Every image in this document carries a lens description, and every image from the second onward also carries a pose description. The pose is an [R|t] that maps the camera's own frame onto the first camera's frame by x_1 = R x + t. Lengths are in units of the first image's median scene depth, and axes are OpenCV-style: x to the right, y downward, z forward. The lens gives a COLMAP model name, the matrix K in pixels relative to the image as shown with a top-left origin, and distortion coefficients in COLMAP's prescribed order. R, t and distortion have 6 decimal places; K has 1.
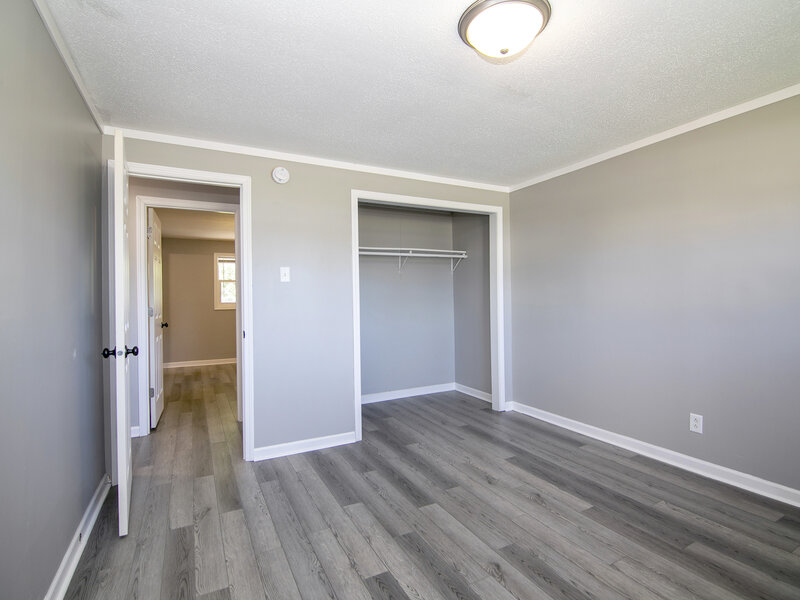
lens RADIAL K [[404.0, 0, 401.1], [0, 404.0, 292.3], [0, 0, 1]] dist [-0.002308, -0.008522]
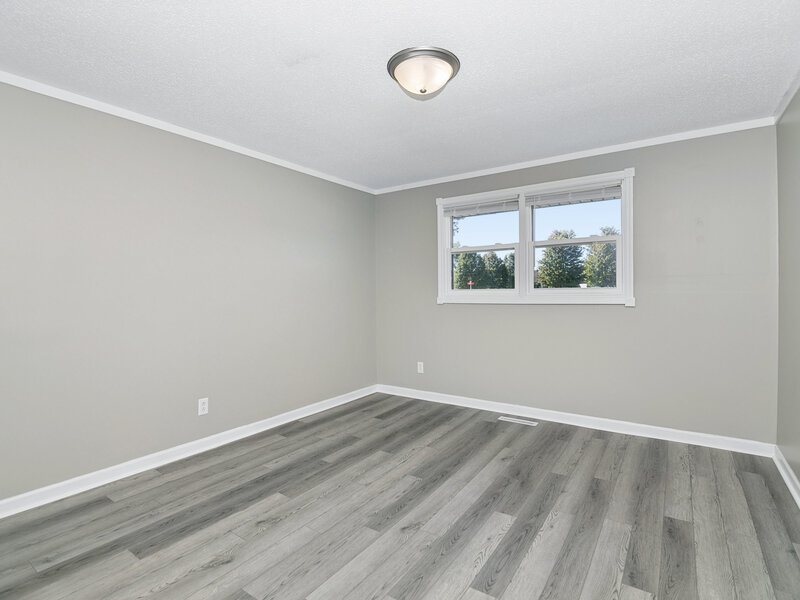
lens RADIAL K [[404.0, 0, 401.1], [0, 404.0, 292.3], [0, 0, 1]] dist [-0.002308, -0.008522]
pose [[-0.469357, 0.012225, 0.882924, -0.533334], [-0.000015, 0.999904, -0.013853, 0.026145], [-0.883008, -0.006515, -0.469312, 1.085470]]
